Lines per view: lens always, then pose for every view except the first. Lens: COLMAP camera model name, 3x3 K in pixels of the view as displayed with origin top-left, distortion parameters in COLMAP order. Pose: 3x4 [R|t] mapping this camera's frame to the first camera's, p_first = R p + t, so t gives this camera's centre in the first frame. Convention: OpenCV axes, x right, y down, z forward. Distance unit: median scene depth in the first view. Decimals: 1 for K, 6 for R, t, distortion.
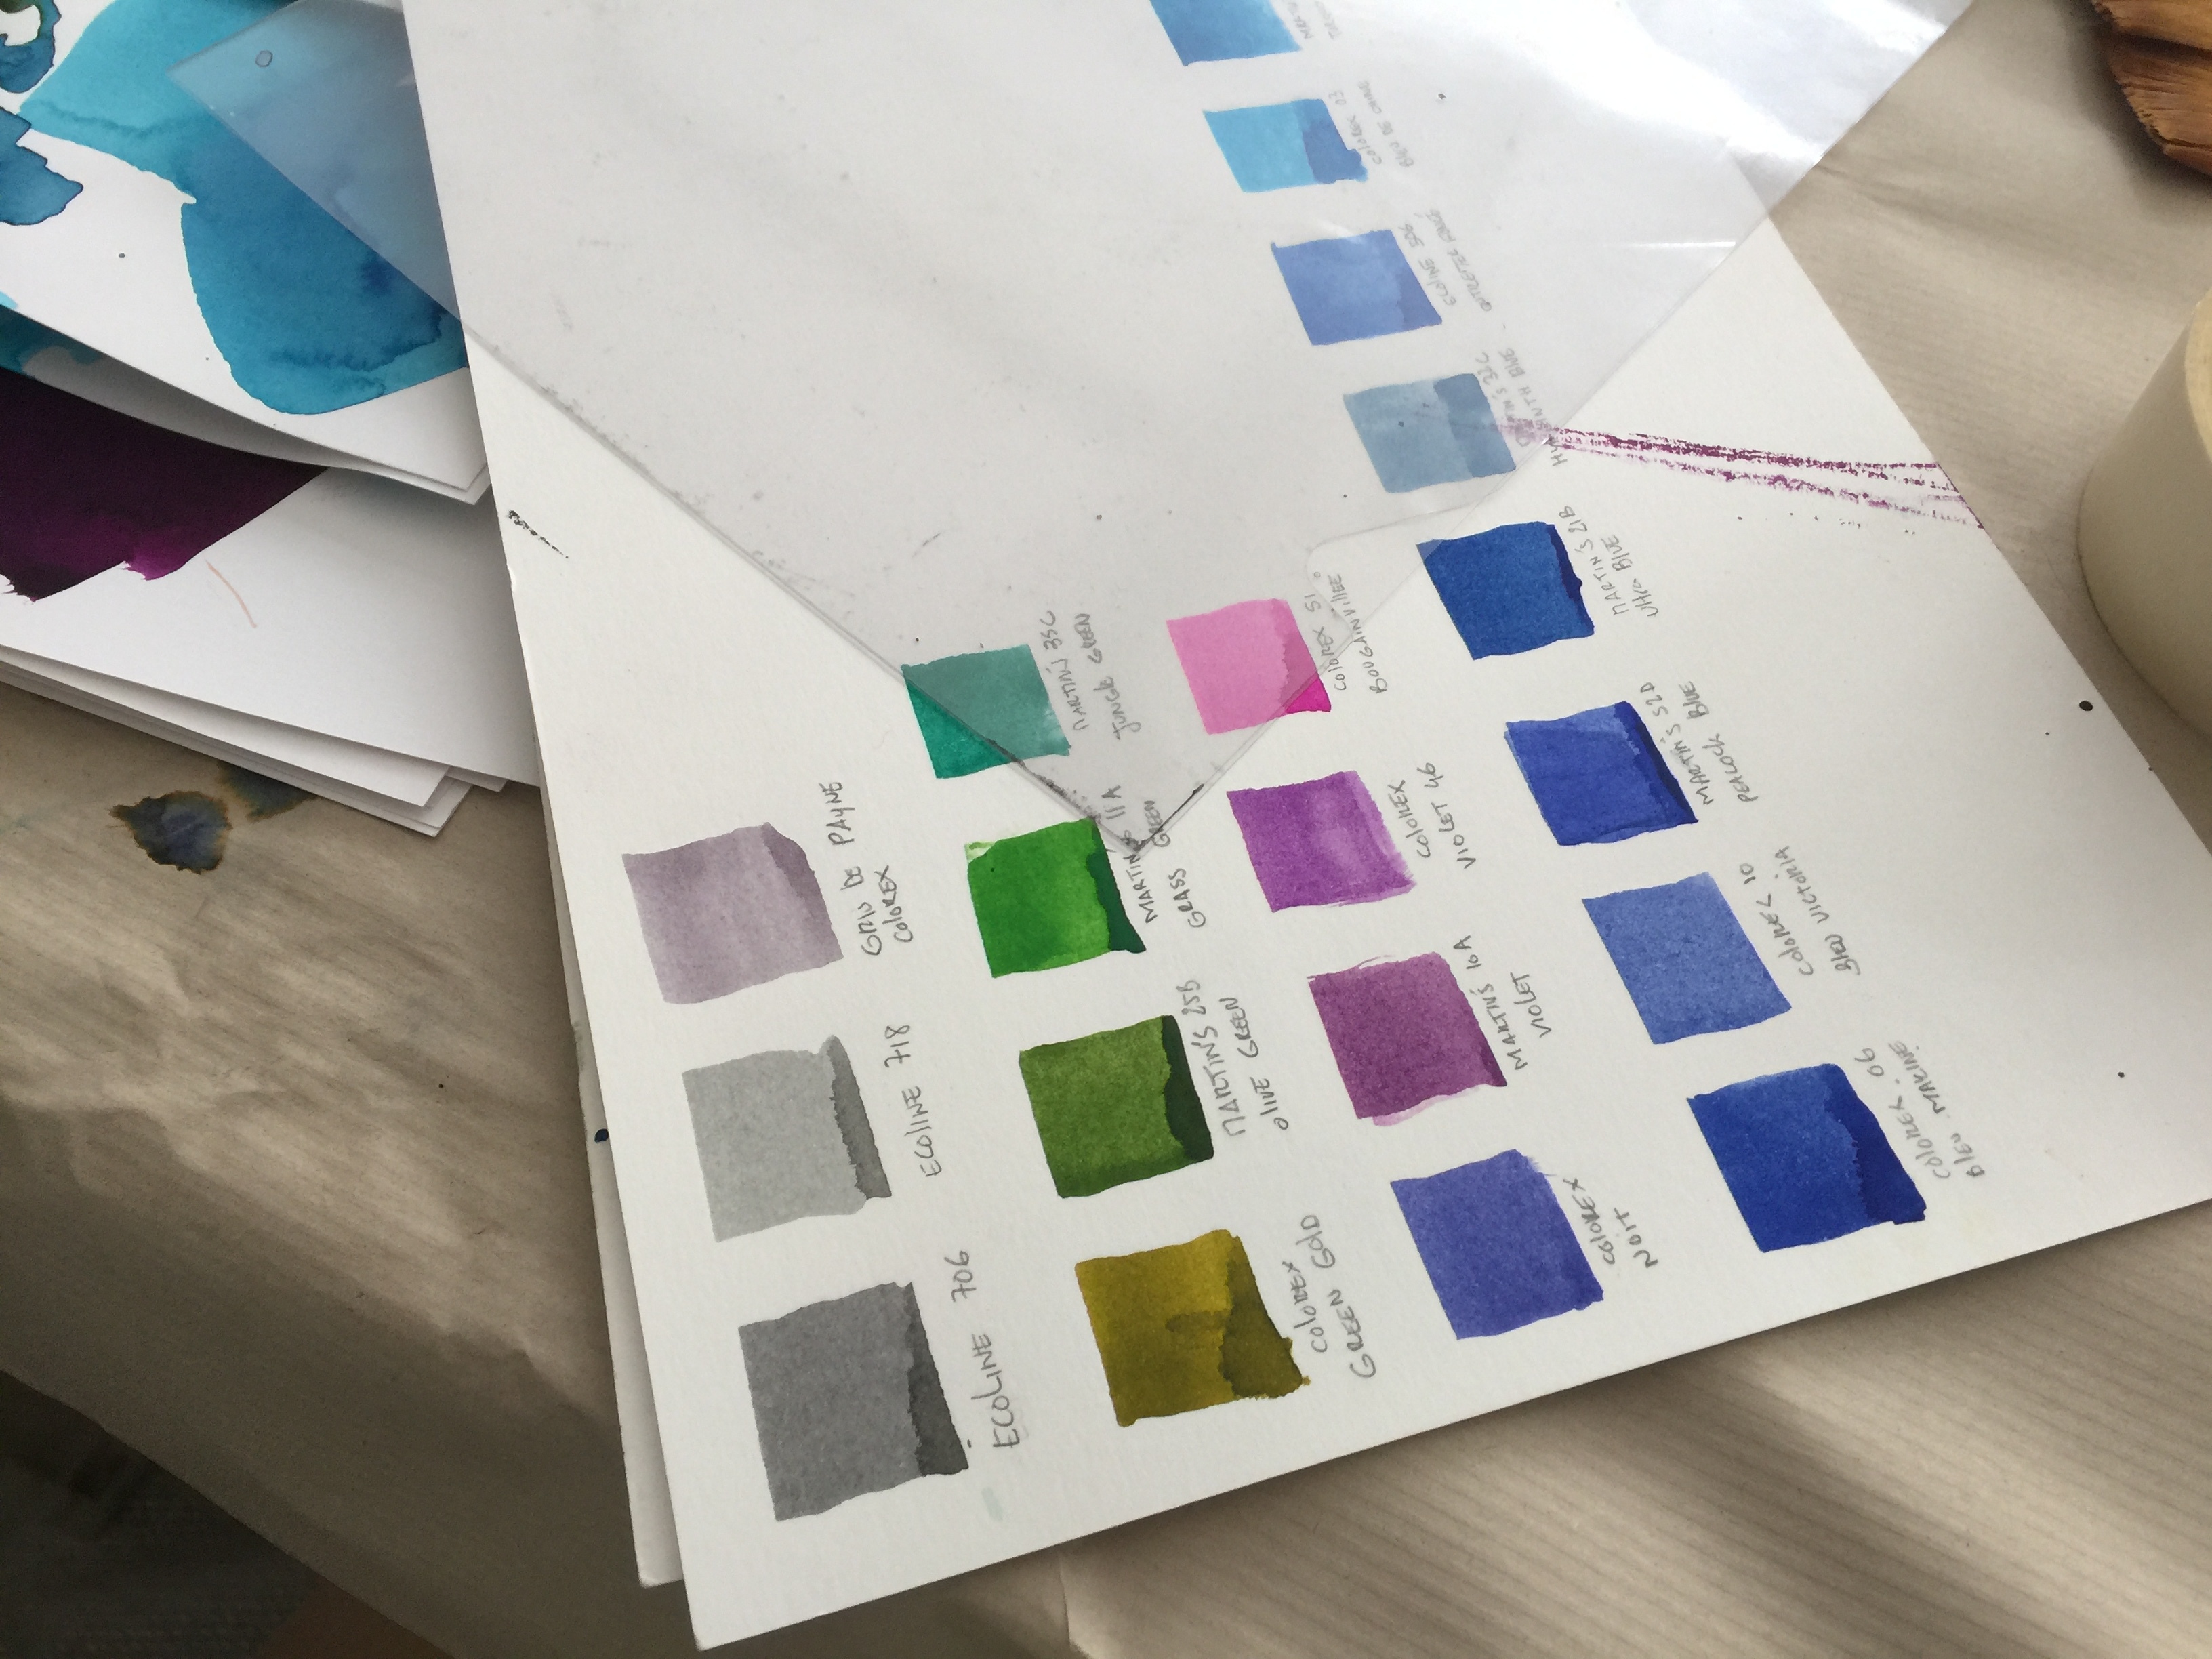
lens RADIAL K [[1913.9, 0, 1104.4], [0, 1913.9, 781.6], [0, 0, 1]] dist [0.083298, -0.133108]
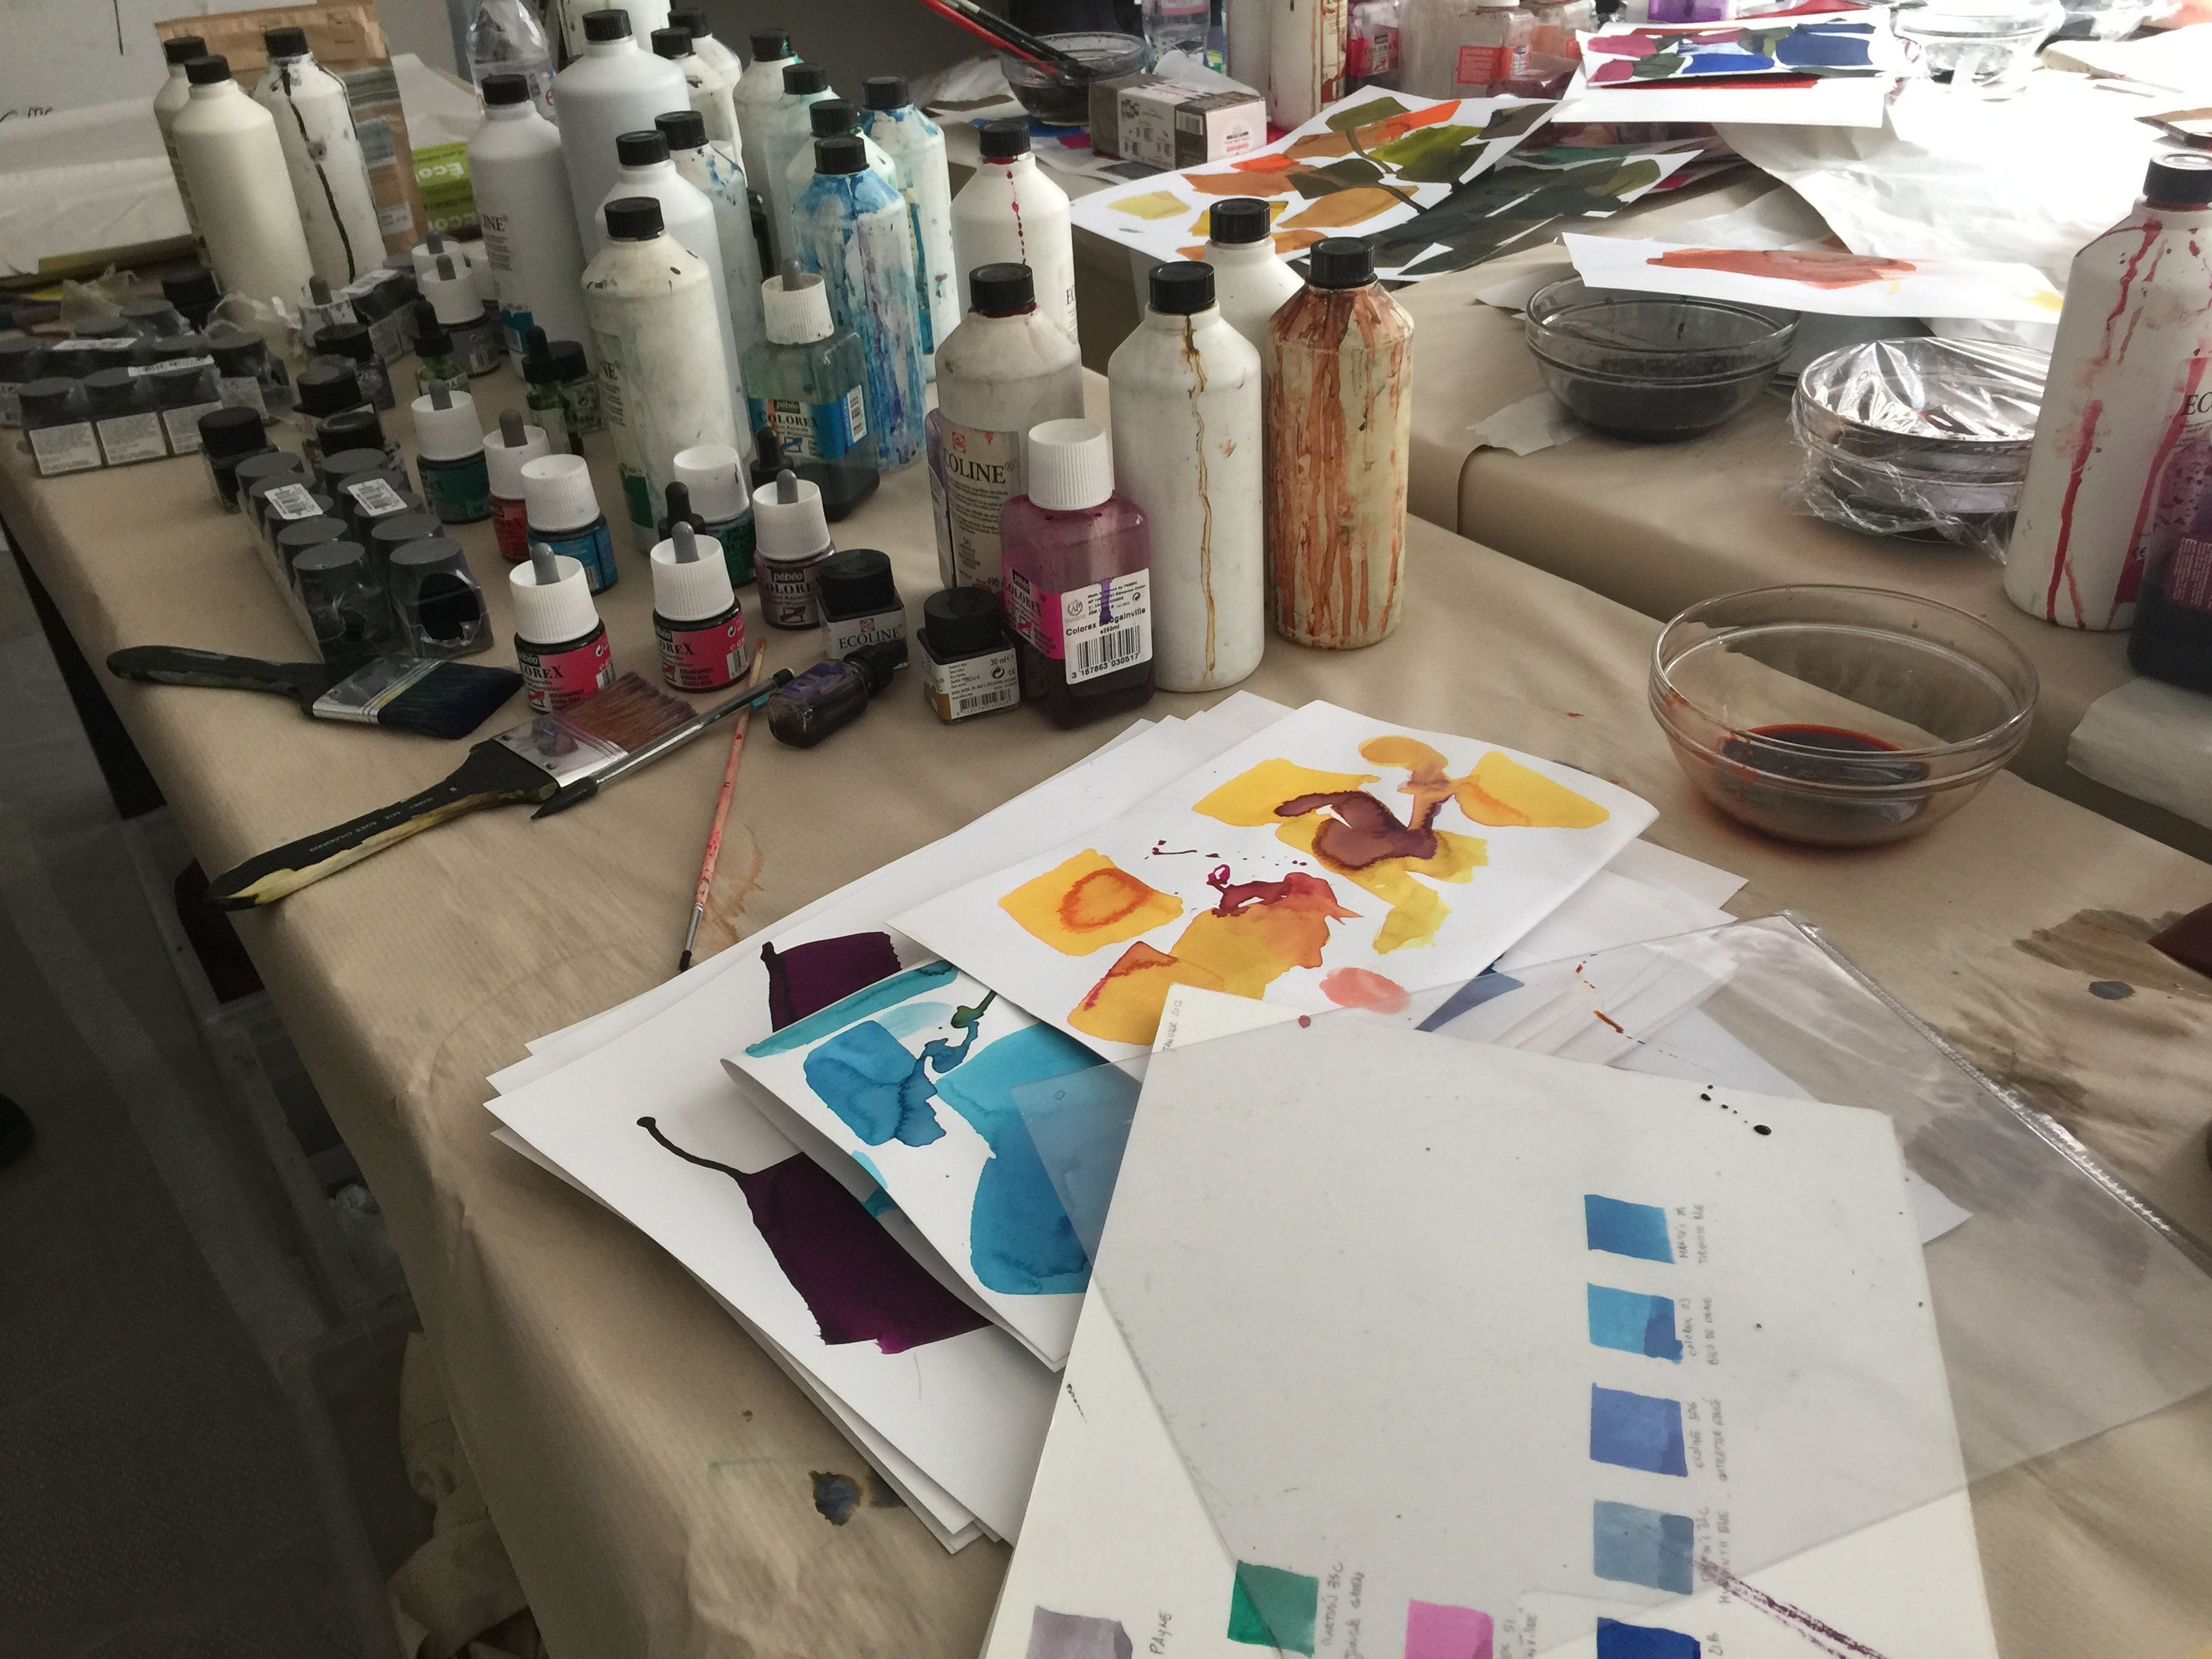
lens RADIAL K [[1913.9, 0, 1104.4], [0, 1913.9, 781.6], [0, 0, 1]] dist [0.083298, -0.133108]
pose [[0.873554, 0.204561, -0.441653, 0.355521], [-0.379580, 0.854301, -0.355090, 0.000641], [0.304667, 0.477833, 0.823925, -0.642825]]
